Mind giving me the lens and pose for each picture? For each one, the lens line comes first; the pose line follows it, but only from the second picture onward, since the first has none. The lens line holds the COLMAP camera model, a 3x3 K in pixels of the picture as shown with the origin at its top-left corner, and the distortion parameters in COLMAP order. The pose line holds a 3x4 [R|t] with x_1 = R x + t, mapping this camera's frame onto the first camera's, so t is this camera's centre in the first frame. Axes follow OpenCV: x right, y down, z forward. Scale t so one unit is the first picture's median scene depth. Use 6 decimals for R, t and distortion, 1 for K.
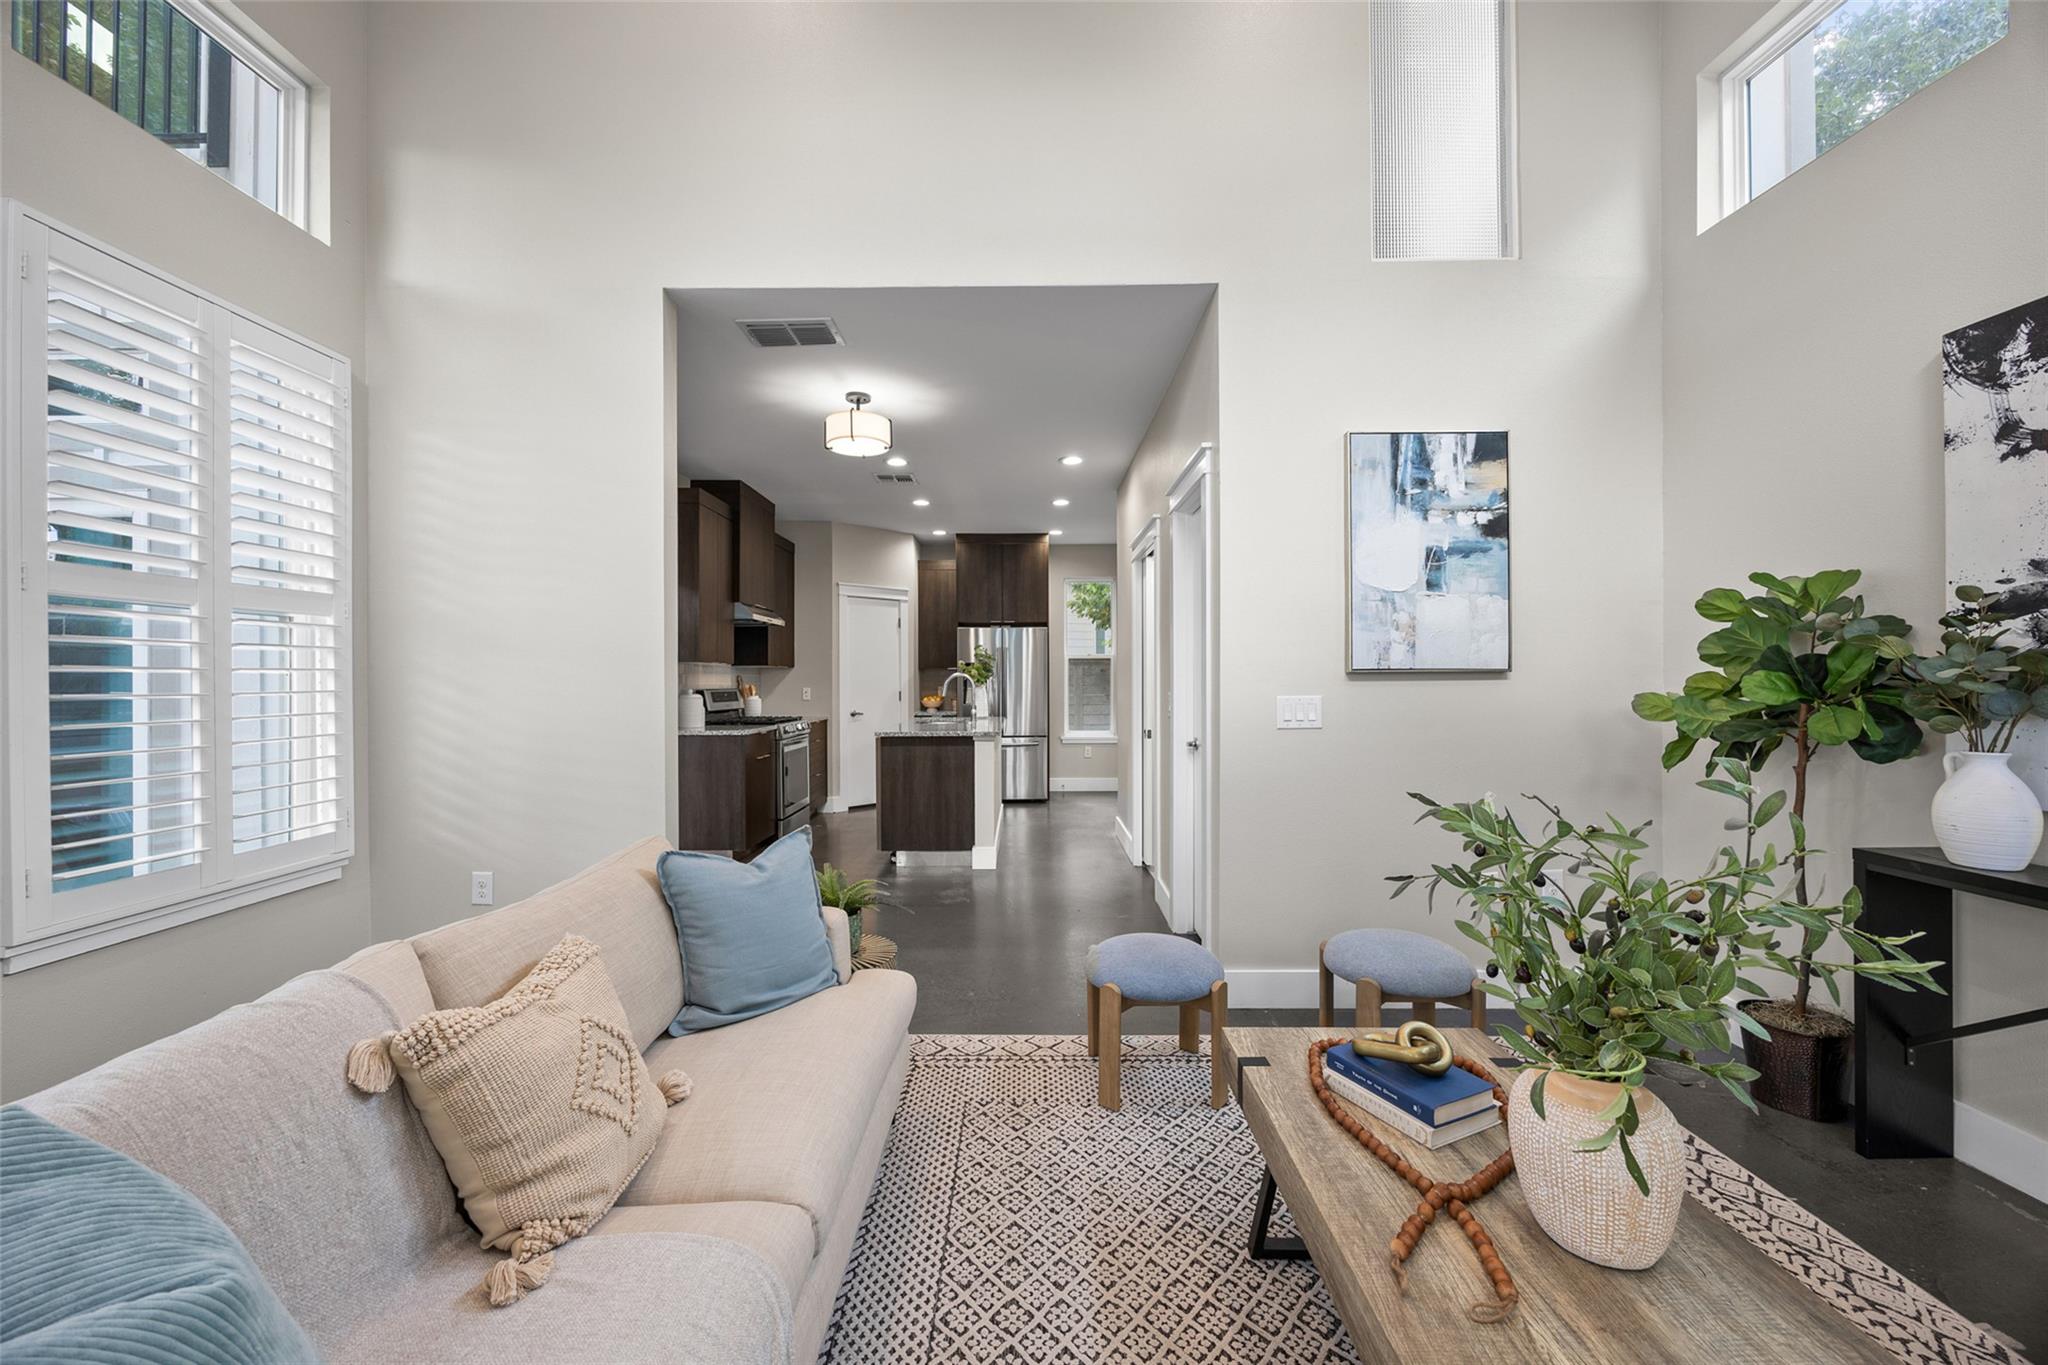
lens RADIAL K [[776.3, 0, 1025.9], [0, 776.3, 676.5], [0, 0, 1]] dist [-0.000975, -0.000101]
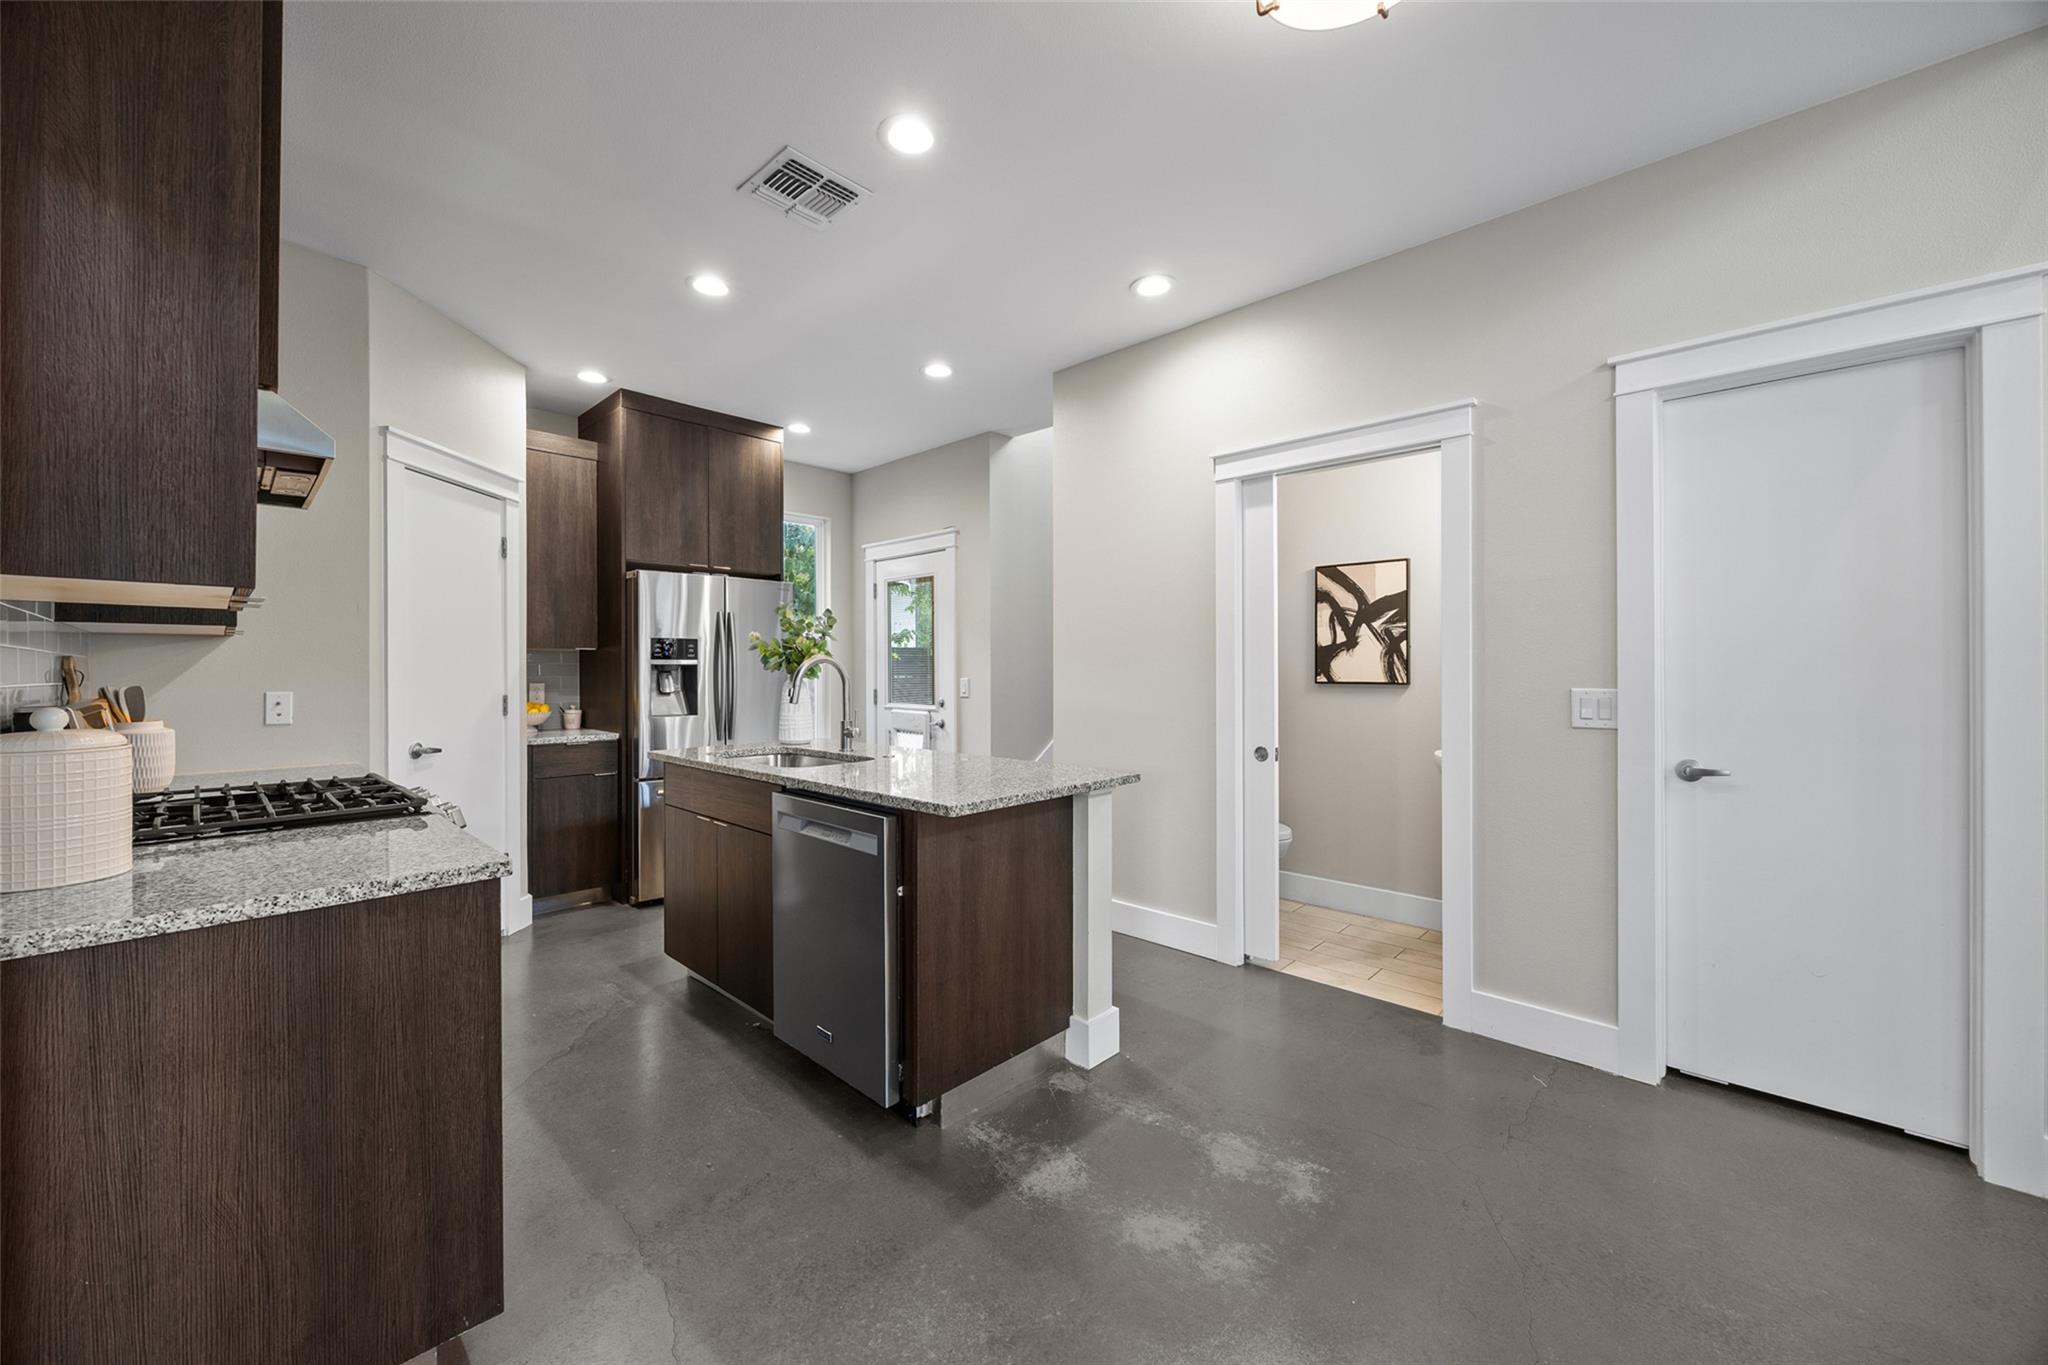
lens RADIAL K [[776.3, 0, 1017.9], [0, 776.3, 669.6], [0, 0, 1]] dist [-0.000975, -0.000101]
pose [[0.692383, 0.000875, 0.721530, -0.278114], [-0.001512, 0.999999, 0.000238, 0.003286], [-0.721528, -0.001256, 0.692384, 0.446705]]
